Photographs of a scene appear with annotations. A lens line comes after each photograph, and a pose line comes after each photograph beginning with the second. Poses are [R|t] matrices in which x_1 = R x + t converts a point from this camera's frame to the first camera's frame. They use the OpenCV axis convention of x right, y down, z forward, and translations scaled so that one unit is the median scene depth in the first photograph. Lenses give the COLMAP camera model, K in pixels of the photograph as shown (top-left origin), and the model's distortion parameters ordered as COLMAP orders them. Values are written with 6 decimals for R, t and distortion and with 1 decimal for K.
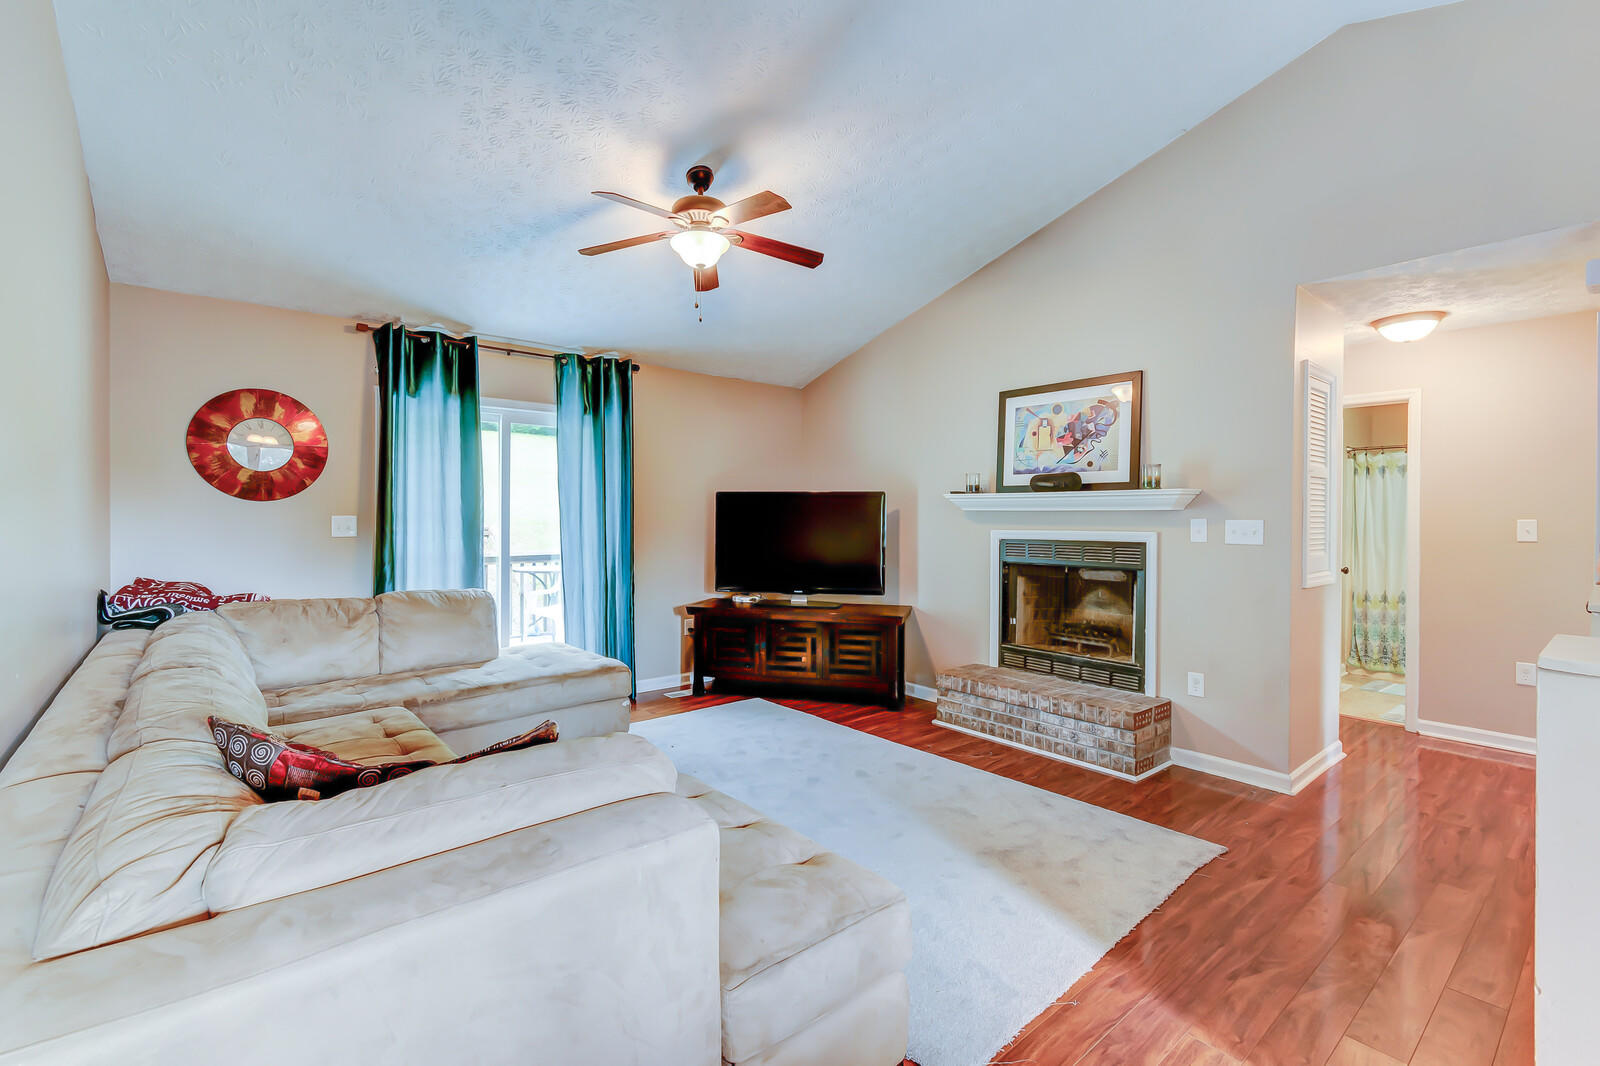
lens RADIAL K [[706.7, 0, 799.4], [0, 706.7, 519.8], [0, 0, 1]] dist [0.000028, 0.000013]
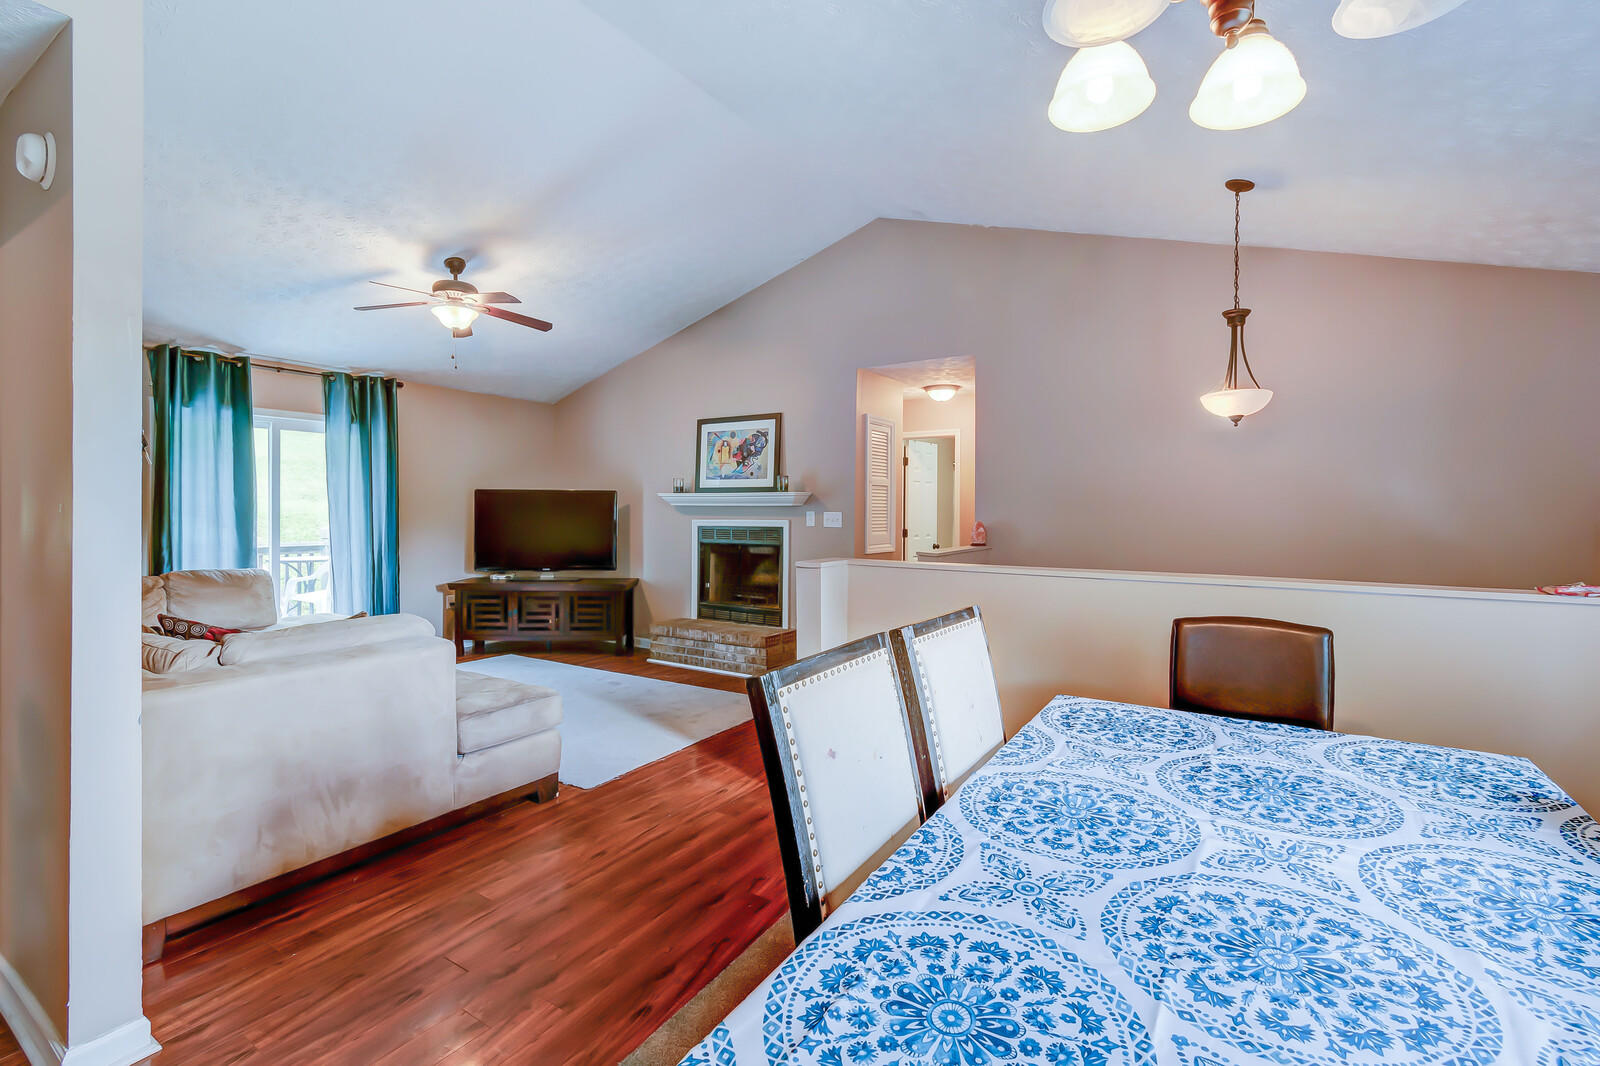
lens RADIAL K [[720.1, 0, 813.7], [0, 720.1, 516.2], [0, 0, 1]] dist [0.001555, 0.000117]
pose [[0.954045, -0.001911, 0.299658, 0.082715], [0.000711, 0.999991, 0.004112, 0.002347], [-0.299663, -0.003710, 0.954038, -0.438773]]
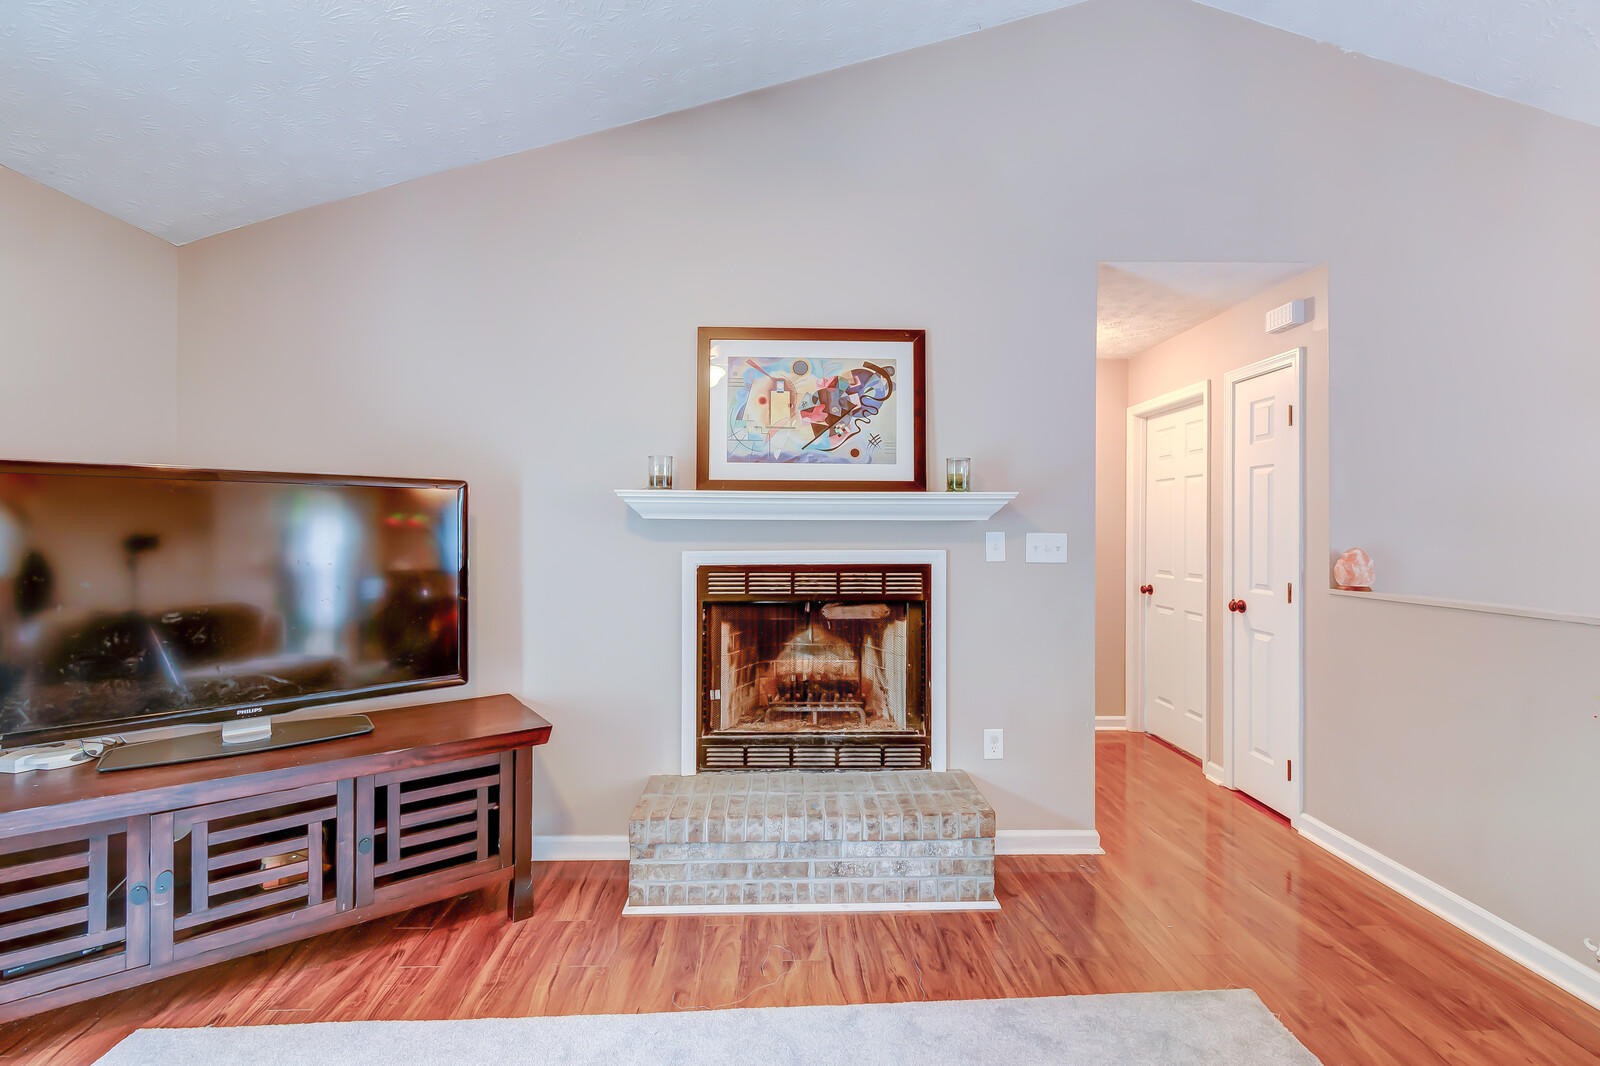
lens RADIAL K [[692.1, 0, 800.0], [0, 692.1, 533.0], [0, 0, 1]] dist [-0.000841, -0.000264]
pose [[0.614574, -0.005440, 0.788840, -0.147791], [0.004081, 0.999985, 0.003717, -0.003478], [-0.788849, 0.000935, 0.614587, 0.597142]]
